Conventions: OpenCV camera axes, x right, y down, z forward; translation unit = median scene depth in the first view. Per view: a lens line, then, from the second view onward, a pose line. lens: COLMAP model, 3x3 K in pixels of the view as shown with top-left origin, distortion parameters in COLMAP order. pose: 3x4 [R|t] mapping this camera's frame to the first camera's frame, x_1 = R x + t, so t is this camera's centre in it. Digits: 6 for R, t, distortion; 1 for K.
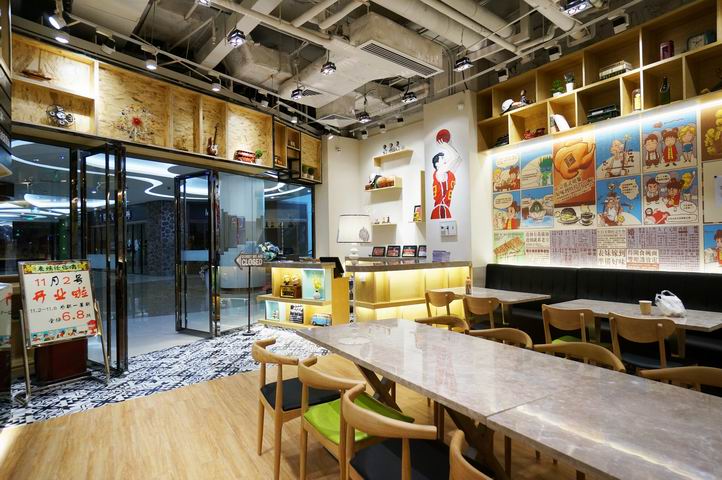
lens RADIAL K [[410.7, 0, 361.0], [0, 410.7, 240.0], [0, 0, 1]] dist [-0.032397, 0.028344]
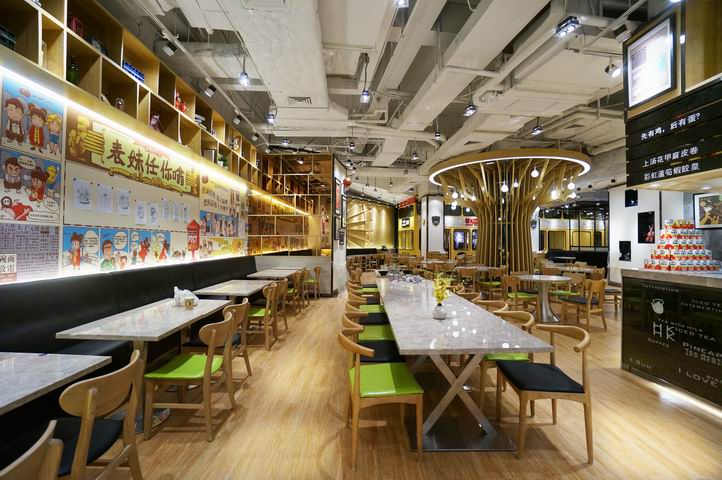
lens RADIAL K [[315.7, 0, 360.1], [0, 315.7, 237.5], [0, 0, 1]] dist [-0.064939, 0.023784]
pose [[-0.851228, 0.020363, 0.524402, -0.106229], [0.004246, 0.999481, -0.031919, 0.013704], [-0.524780, -0.024944, -0.850873, 1.145265]]
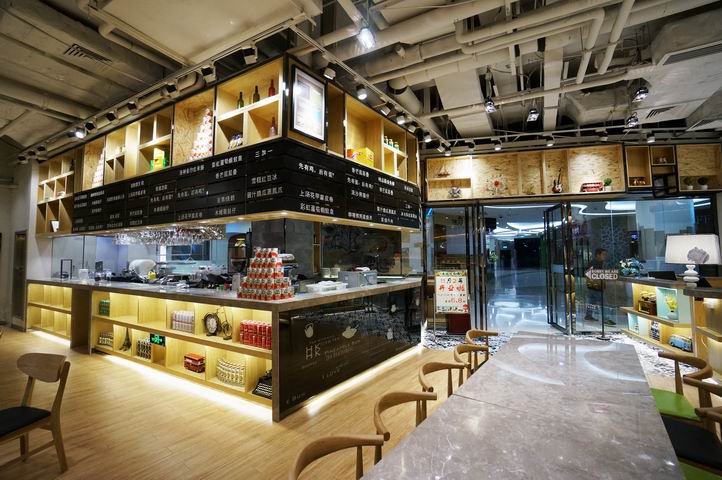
lens RADIAL K [[315.7, 0, 360.1], [0, 315.7, 237.5], [0, 0, 1]] dist [-0.064939, 0.023784]
pose [[0.356943, -0.043071, -0.933133, 0.426812], [0.011407, 0.999063, -0.041750, -0.039990], [0.934056, 0.004258, 0.357100, 0.076846]]
